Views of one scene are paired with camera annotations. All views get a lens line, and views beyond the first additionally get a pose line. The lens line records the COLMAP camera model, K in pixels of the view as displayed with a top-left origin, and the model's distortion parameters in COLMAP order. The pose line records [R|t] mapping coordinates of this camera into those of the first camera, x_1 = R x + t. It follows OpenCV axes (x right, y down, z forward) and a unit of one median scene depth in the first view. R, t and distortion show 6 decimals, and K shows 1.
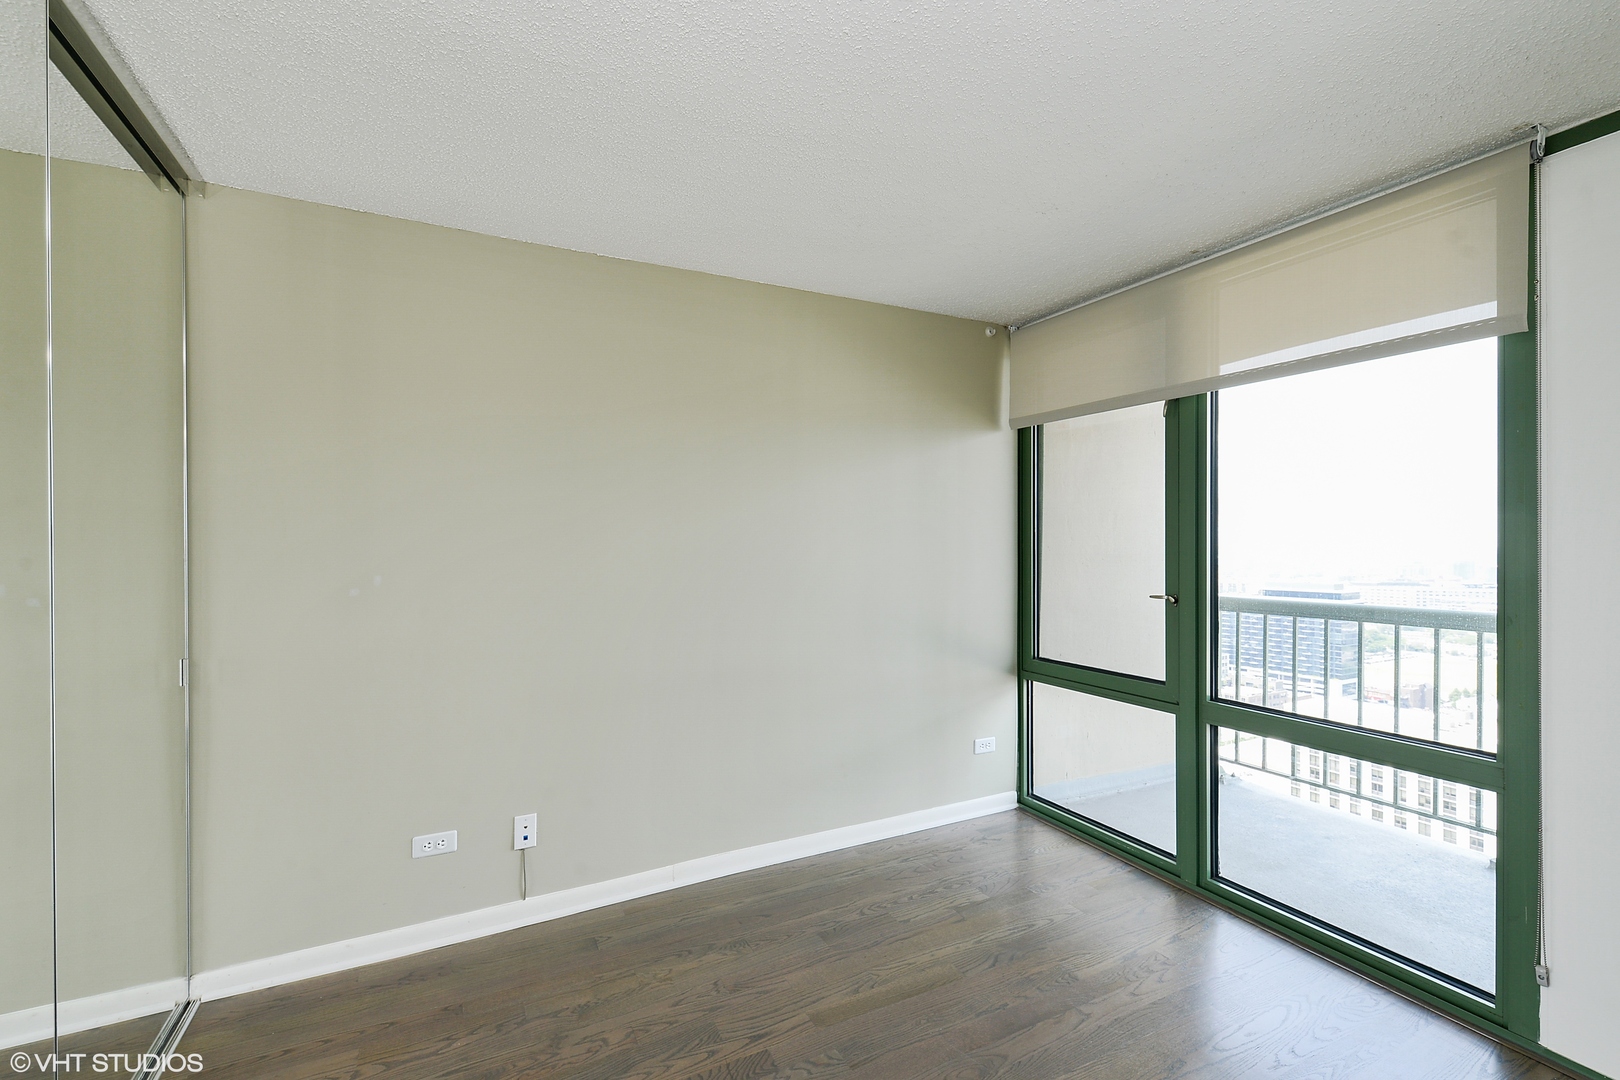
lens RADIAL K [[744.4, 0, 803.7], [0, 744.4, 544.6], [0, 0, 1]] dist [-0.002715, 0.000034]
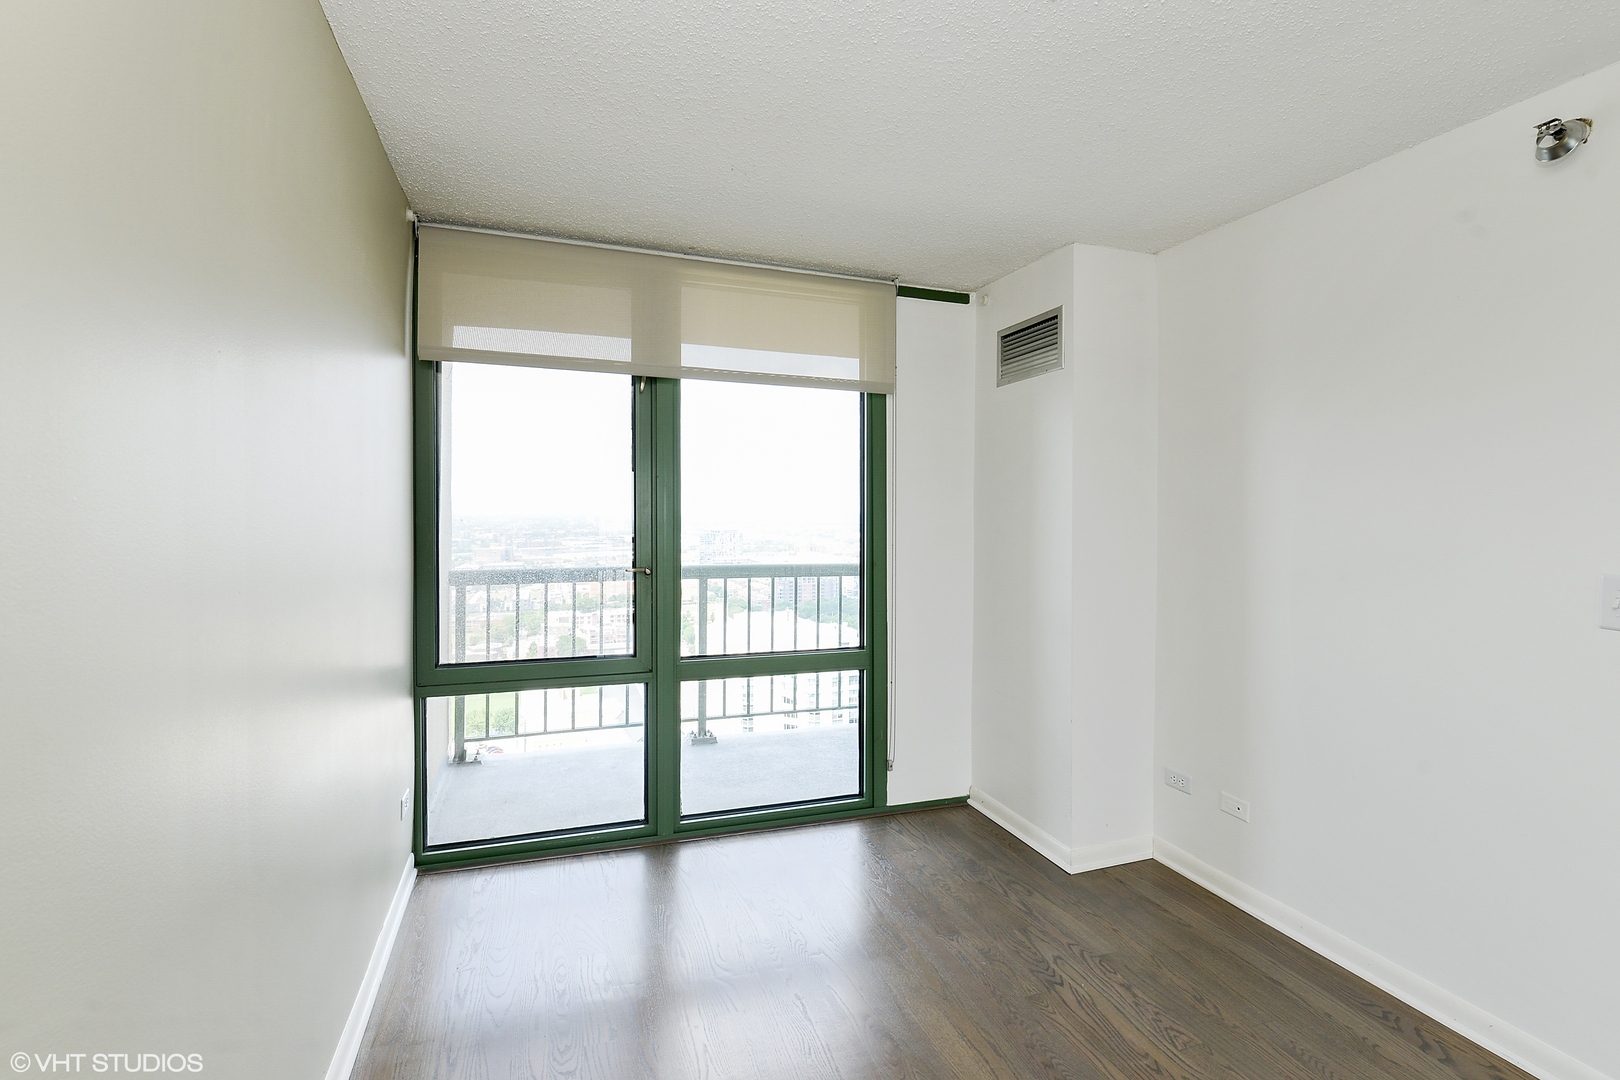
lens RADIAL K [[744.4, 0, 797.8], [0, 744.4, 536.4], [0, 0, 1]] dist [-0.002715, 0.000034]
pose [[0.103307, -0.022903, 0.994386, -0.529750], [-0.003669, 0.999719, 0.023407, -0.000675], [-0.994643, -0.006066, 0.103194, 0.720216]]
